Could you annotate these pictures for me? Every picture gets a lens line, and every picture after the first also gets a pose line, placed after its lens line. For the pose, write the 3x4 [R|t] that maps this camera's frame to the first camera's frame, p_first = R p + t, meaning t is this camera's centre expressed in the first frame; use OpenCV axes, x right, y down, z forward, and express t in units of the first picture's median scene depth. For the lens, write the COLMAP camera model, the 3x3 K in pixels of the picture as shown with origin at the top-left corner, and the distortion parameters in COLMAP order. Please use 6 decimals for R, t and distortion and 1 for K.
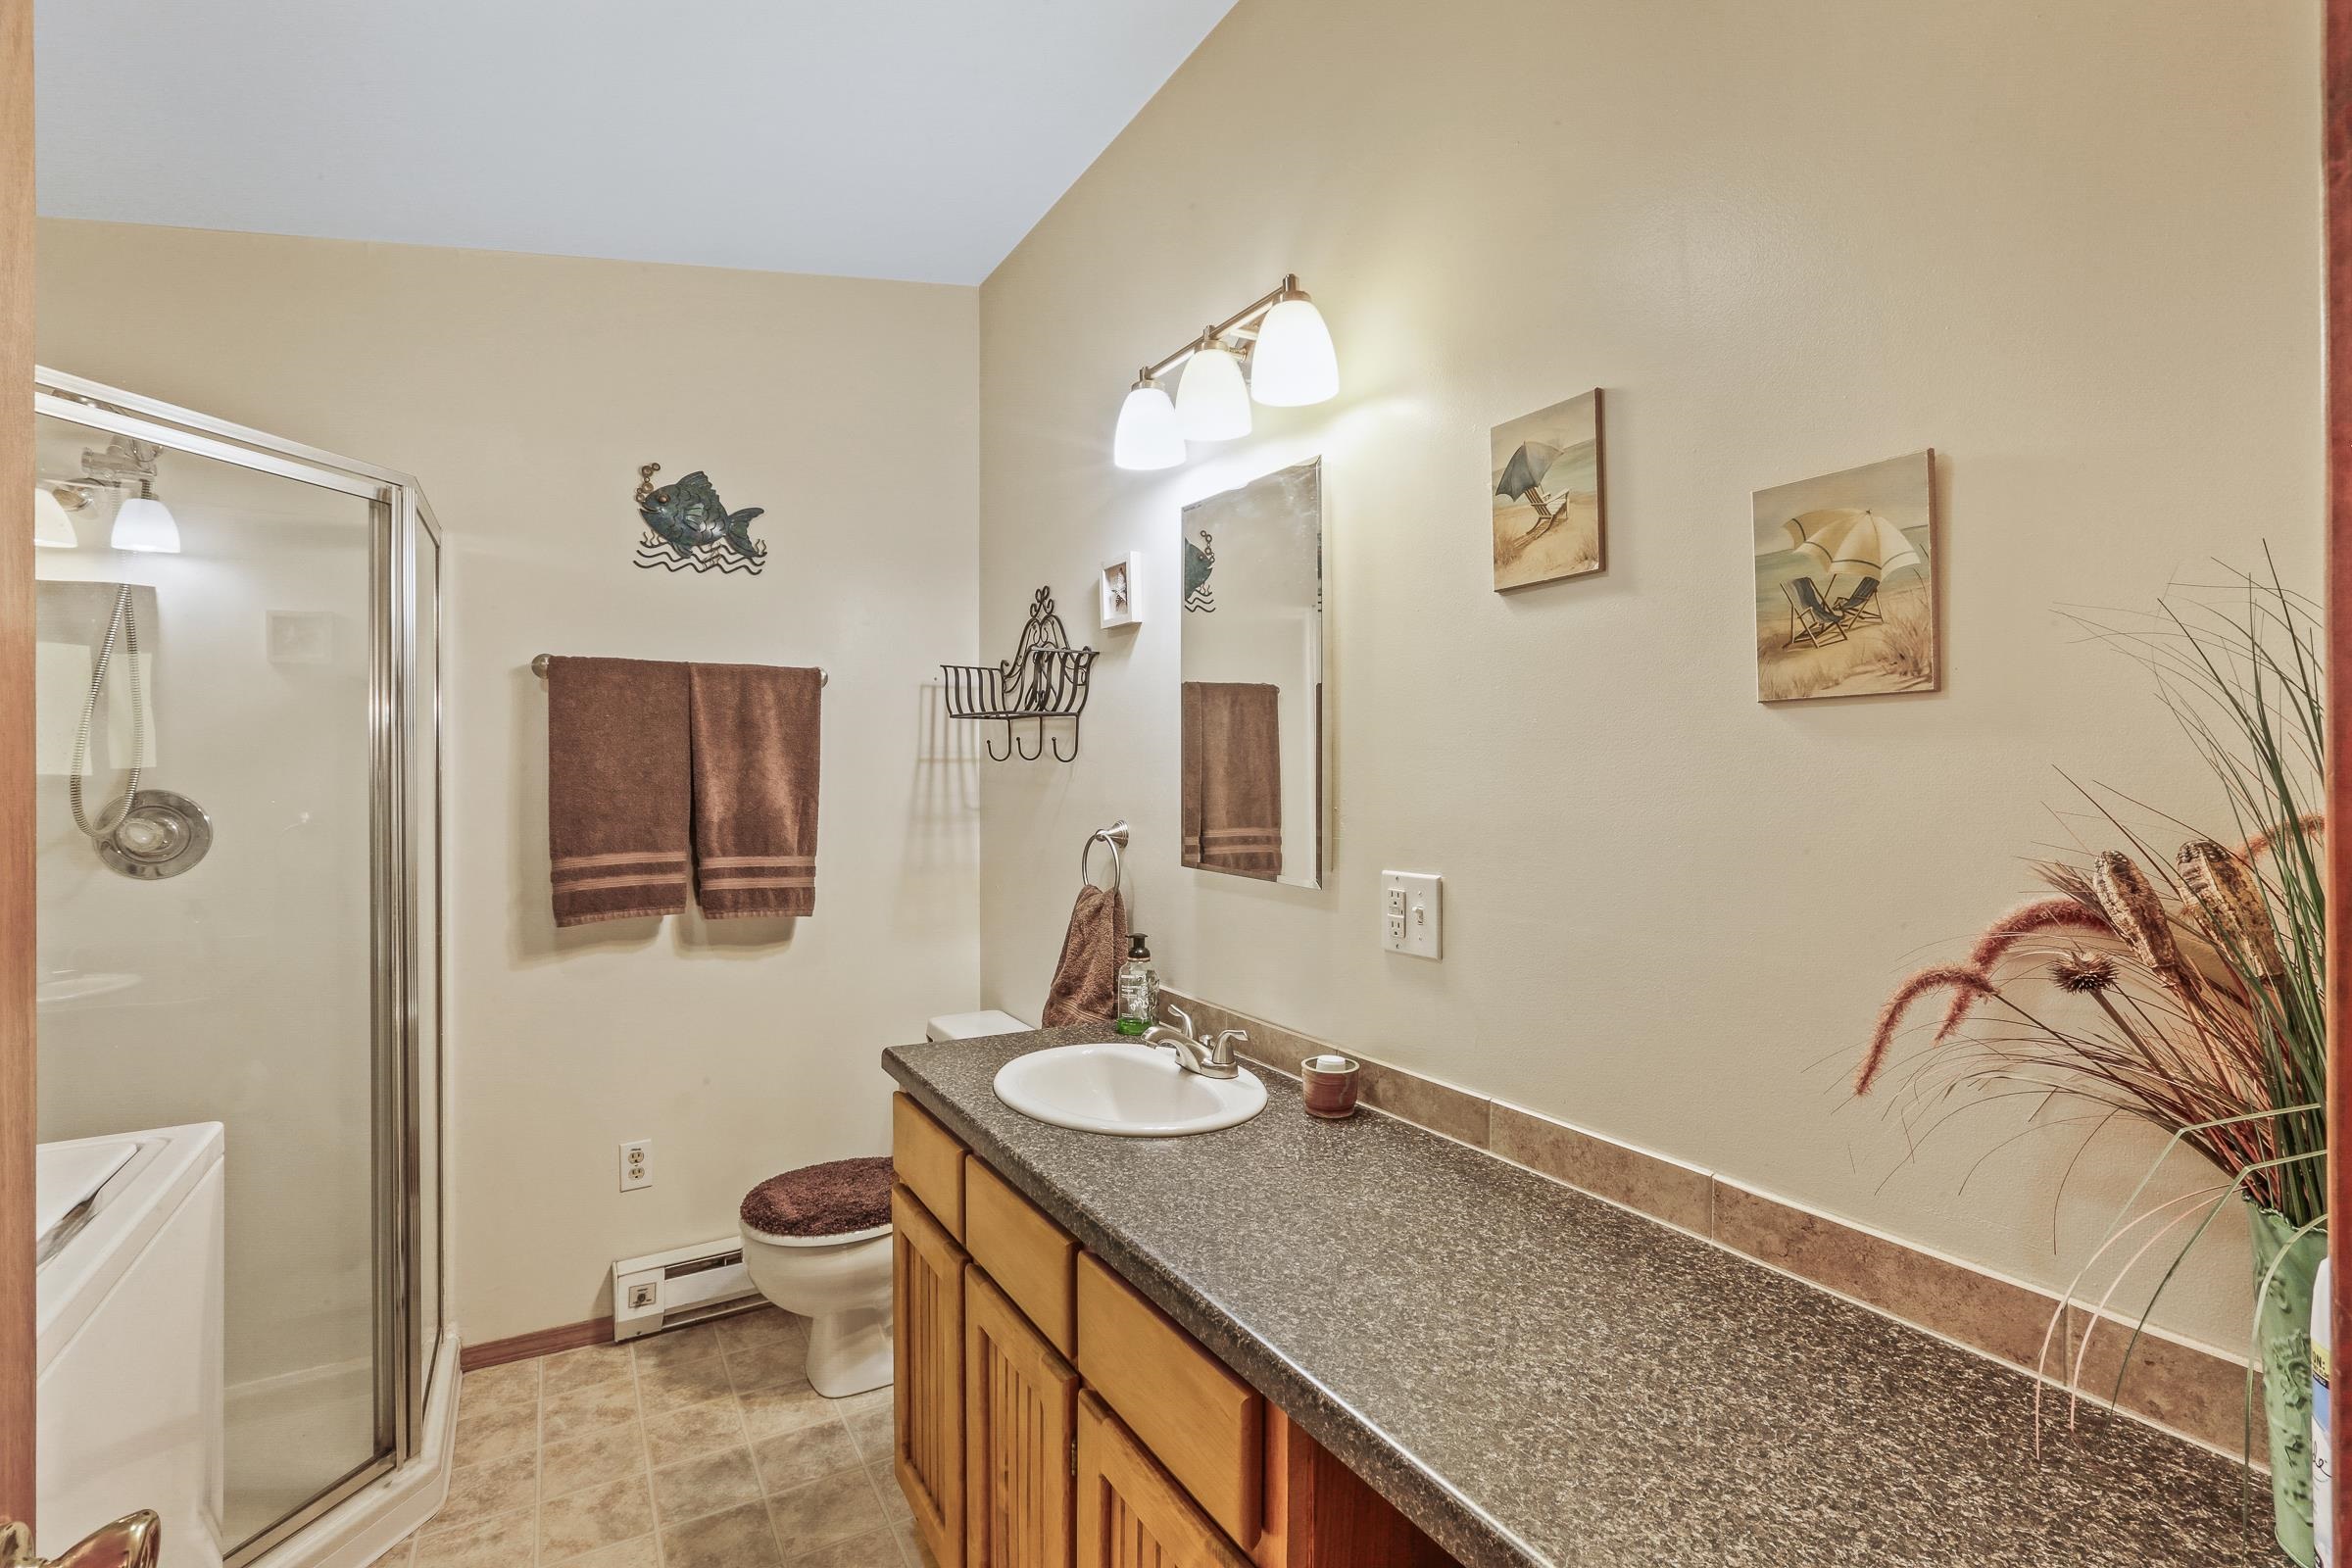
lens RADIAL K [[1071.6, 0, 1183.7], [0, 1071.6, 771.3], [0, 0, 1]] dist [-0.011166, 0.001573]
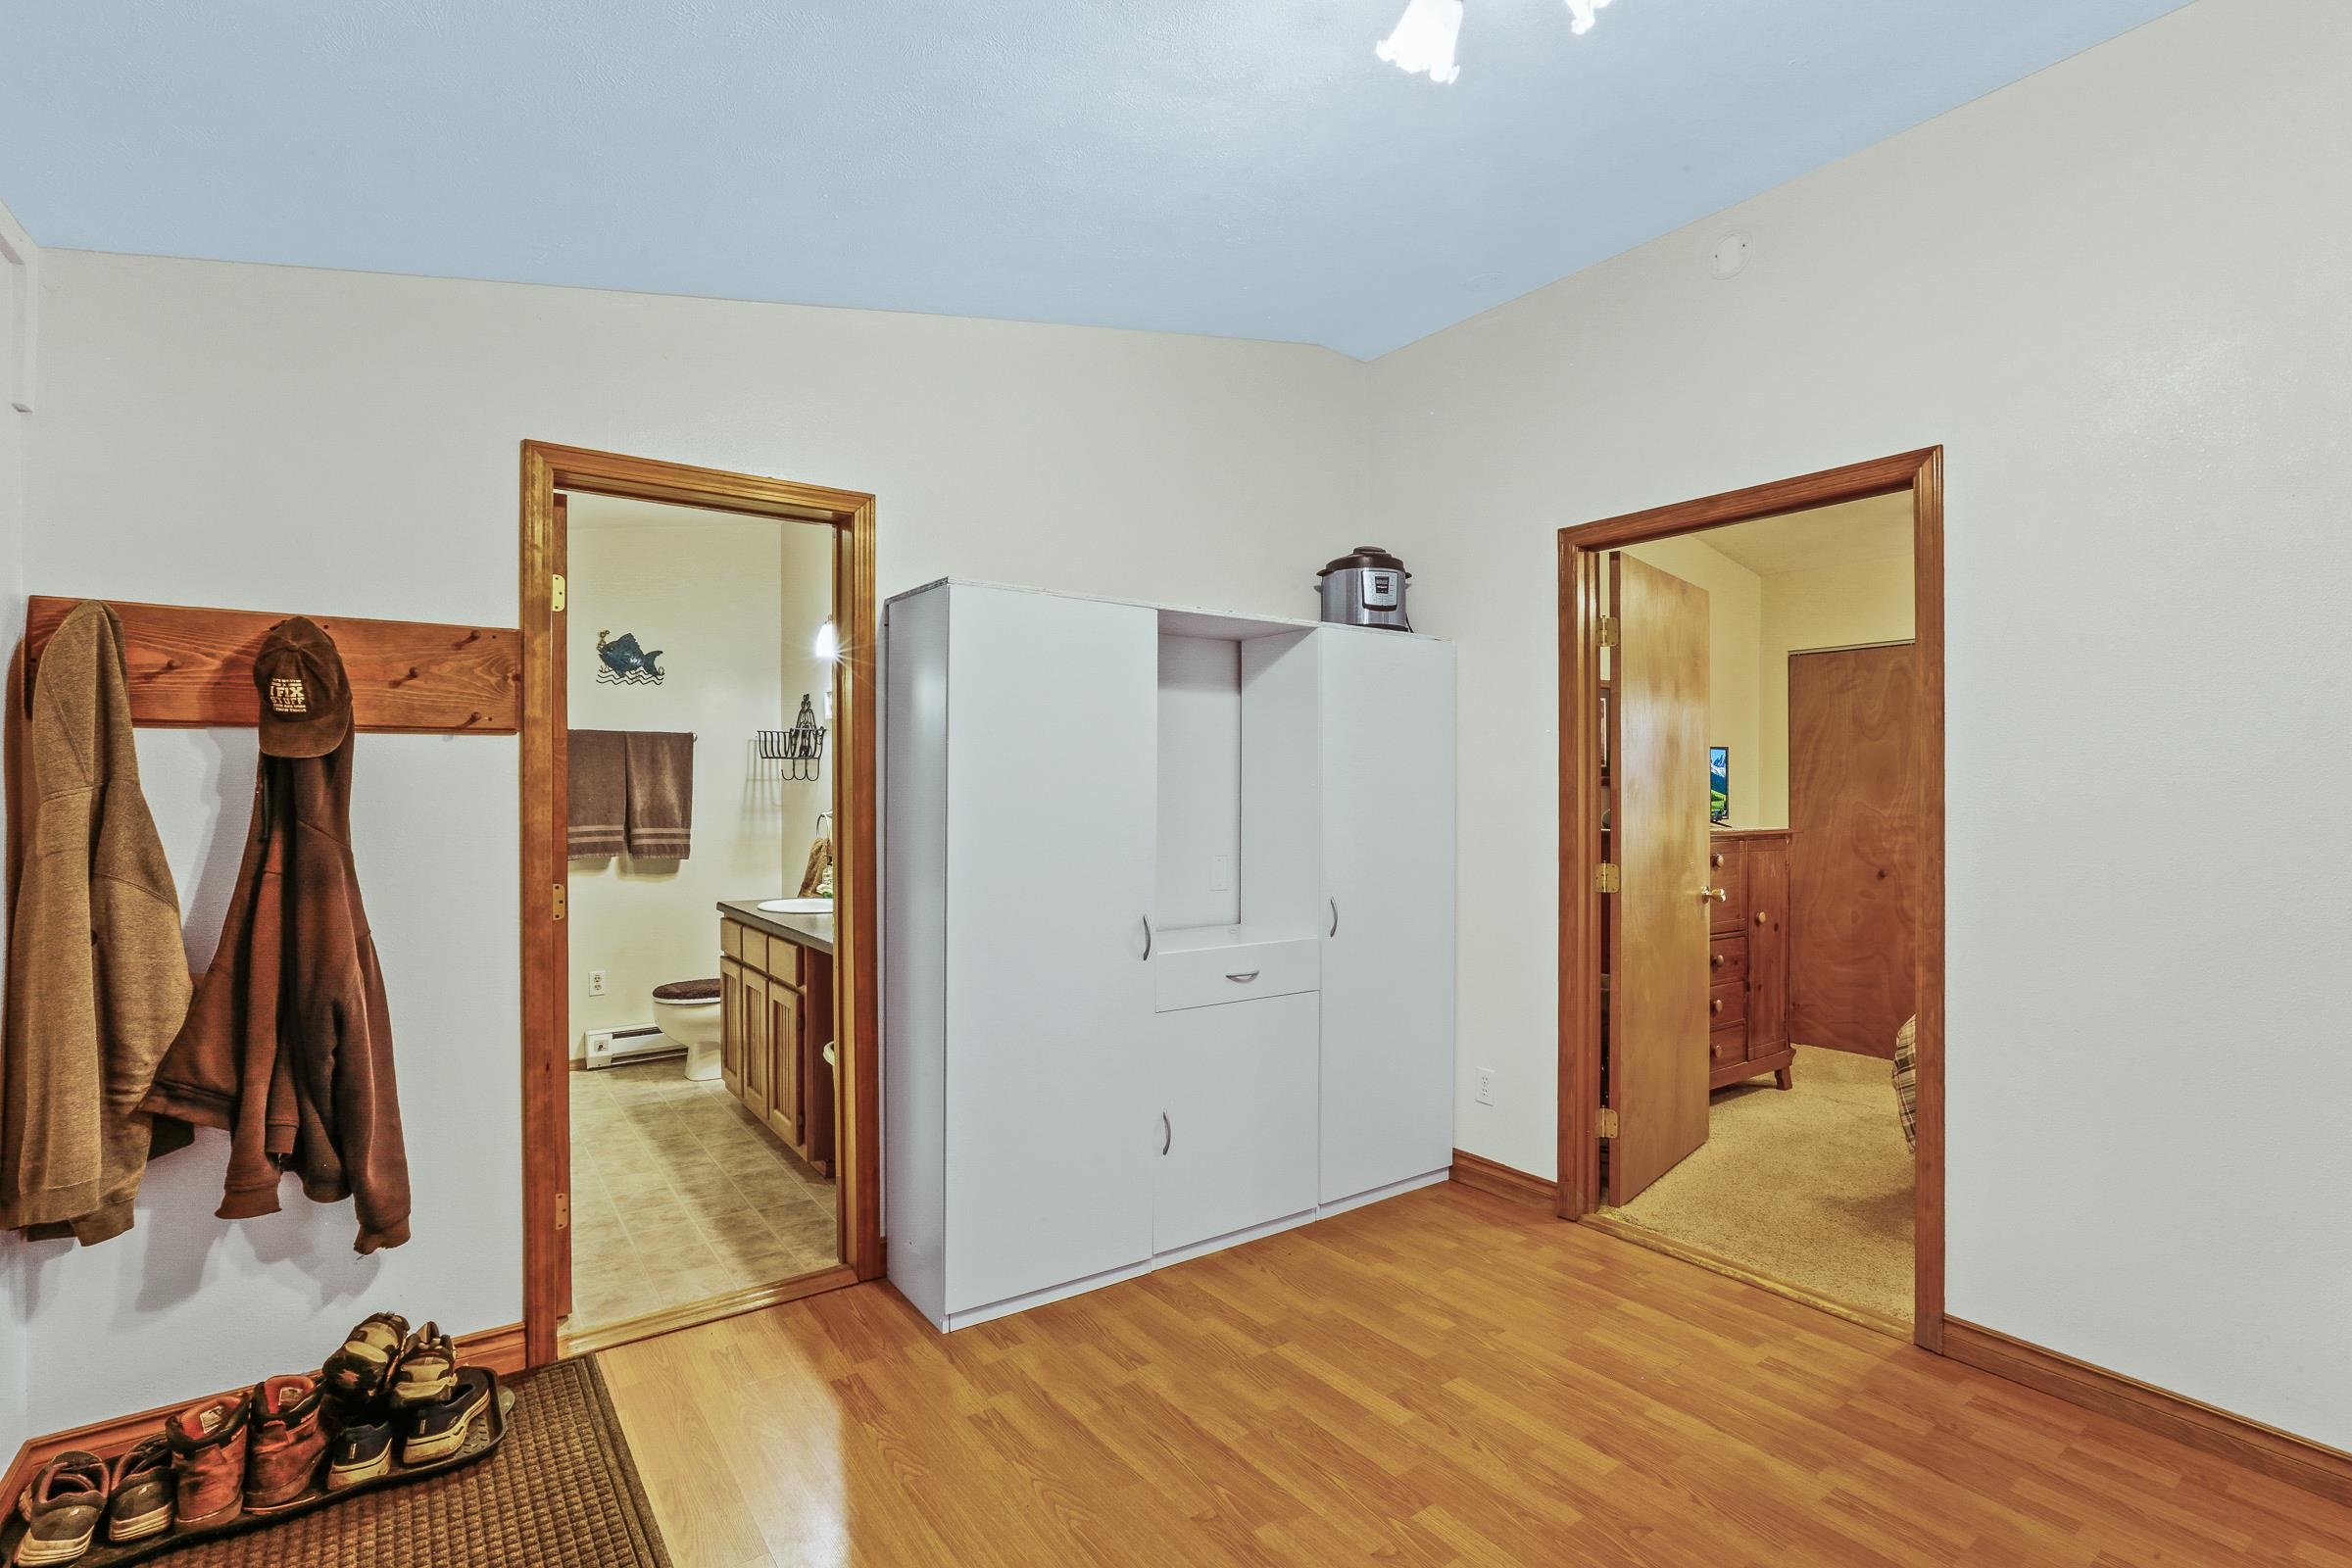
lens RADIAL K [[1071.6, 0, 1168.6], [0, 1071.6, 808.5], [0, 0, 1]] dist [-0.011166, 0.001573]
pose [[0.997008, 0.007958, 0.076888, 0.392481], [-0.009916, 0.999635, 0.025119, -0.016296], [-0.076660, -0.025806, 0.996723, -1.056443]]
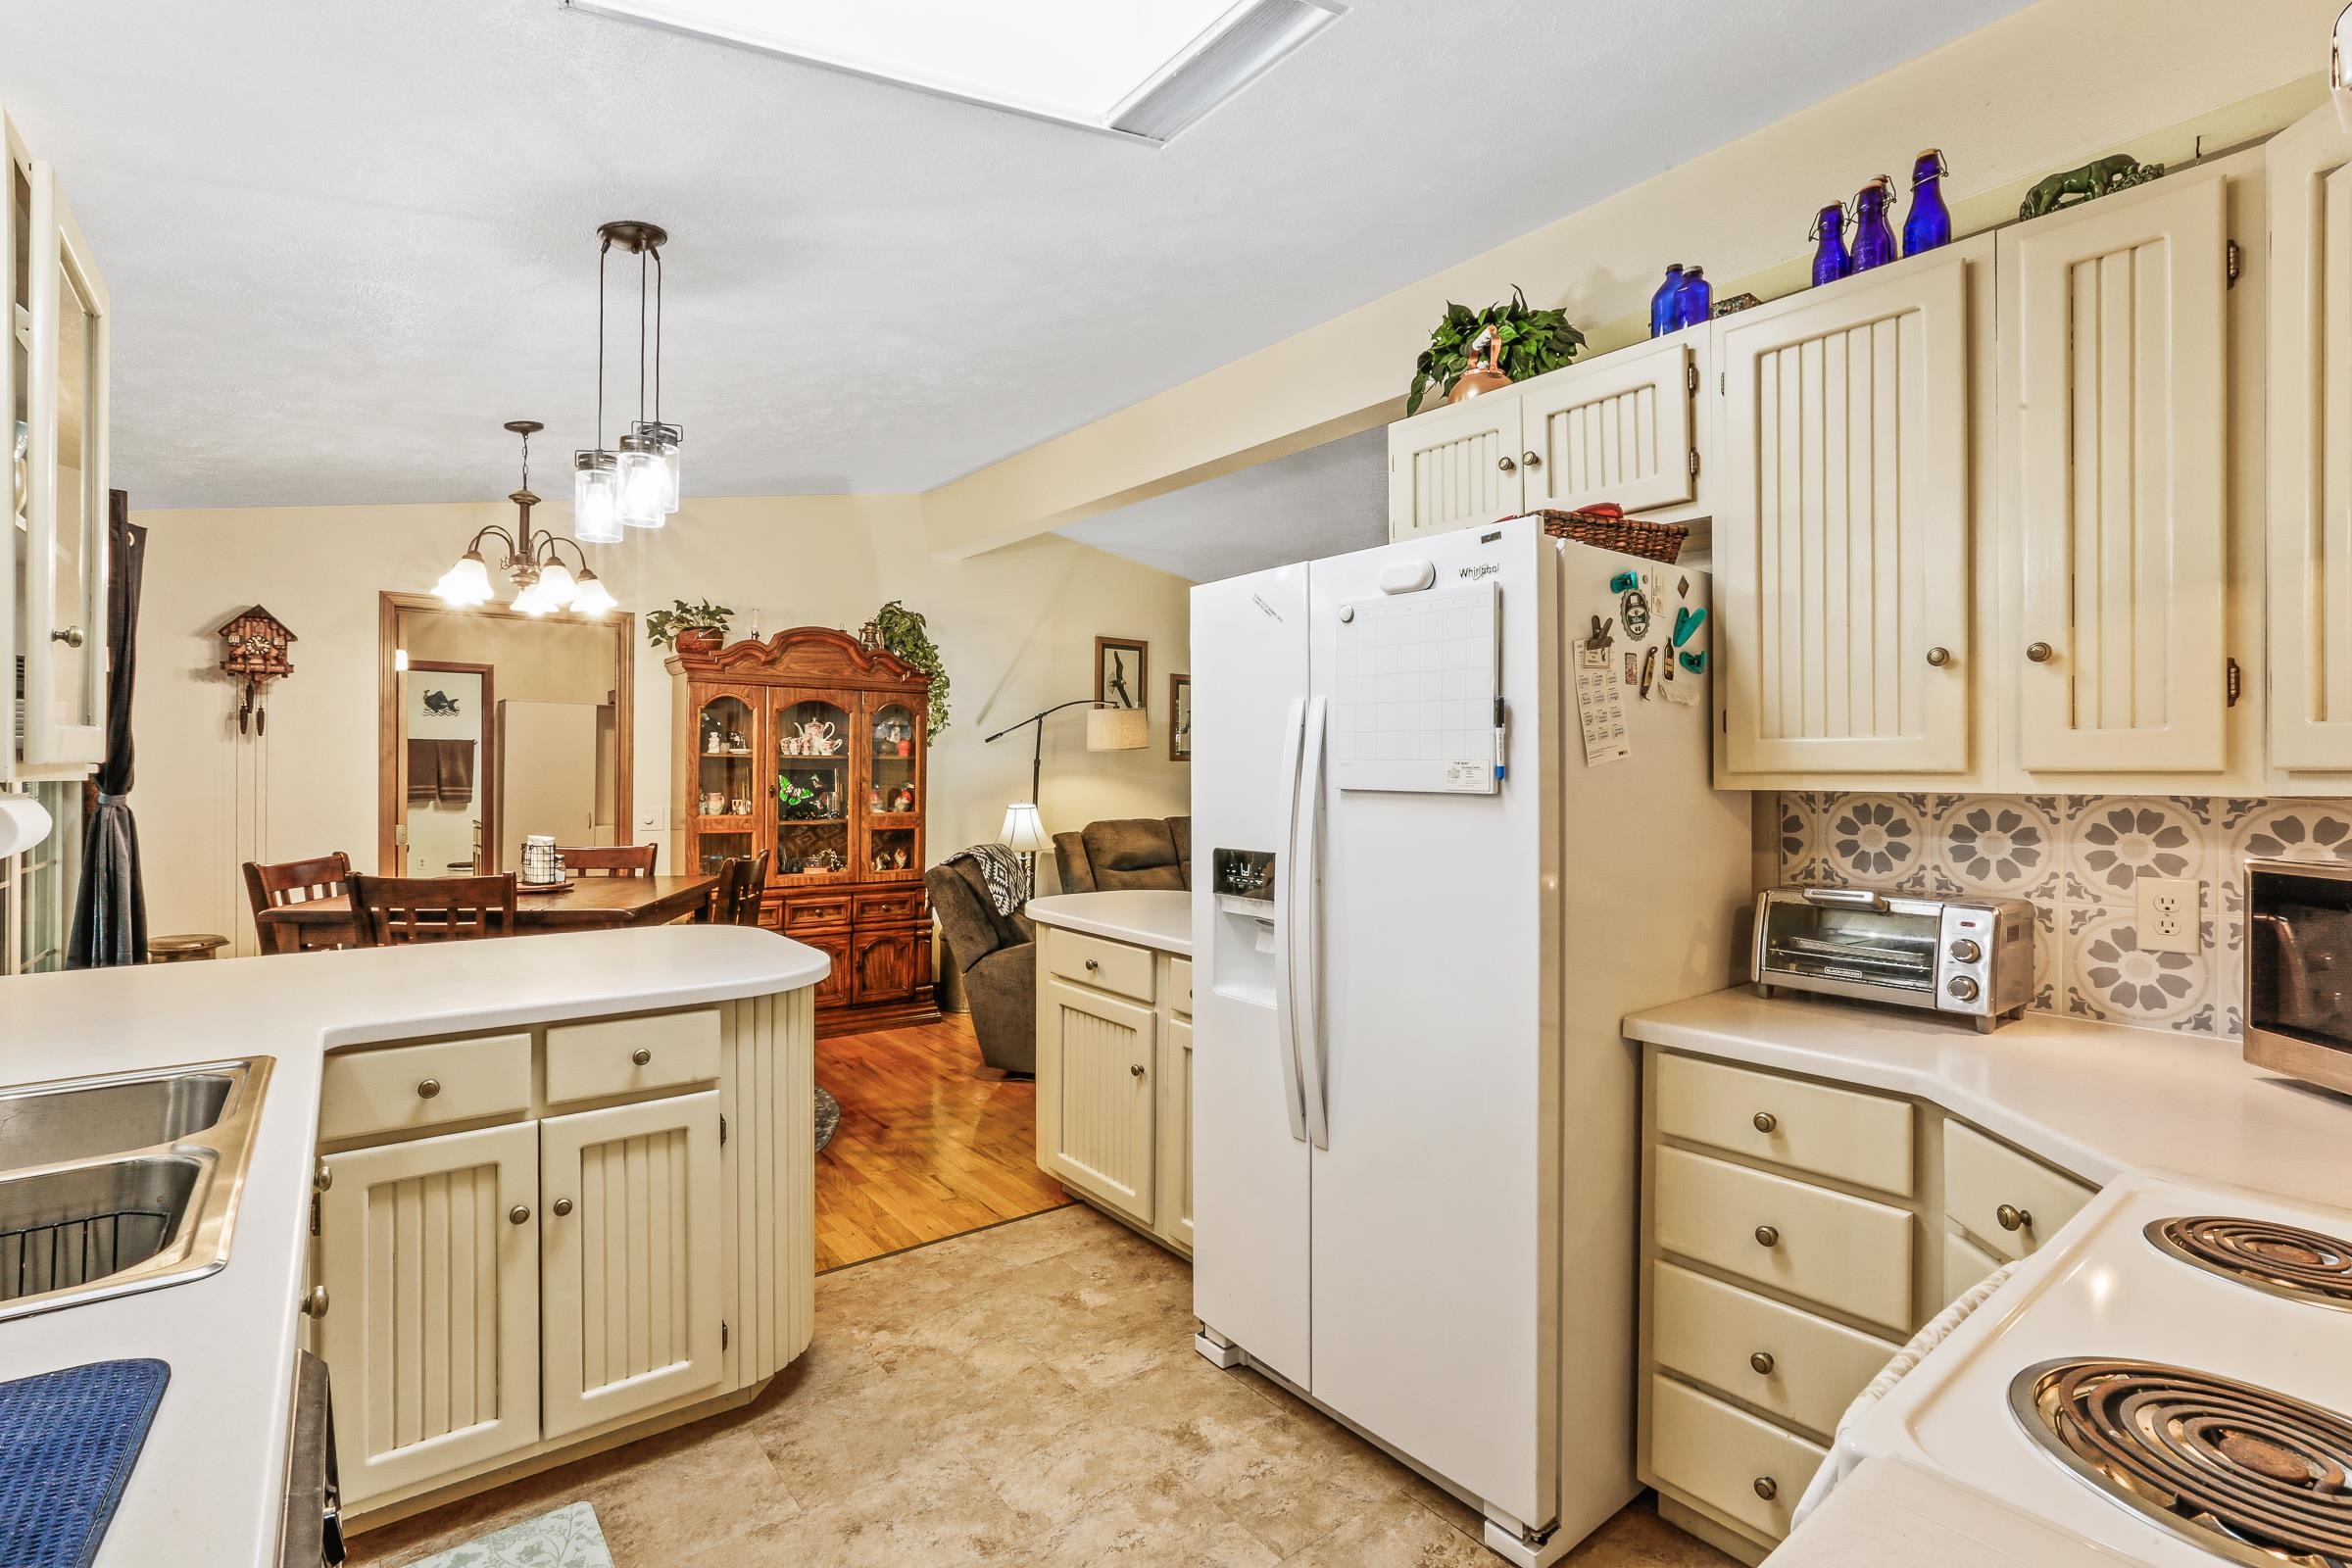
lens RADIAL K [[1071.6, 0, 1181.0], [0, 1071.6, 773.3], [0, 0, 1]] dist [-0.011166, 0.001573]
pose [[0.991151, 0.011090, 0.132272, 1.780453], [-0.013411, 0.999771, 0.016669, -0.075277], [-0.132057, -0.018295, 0.991073, -3.348576]]
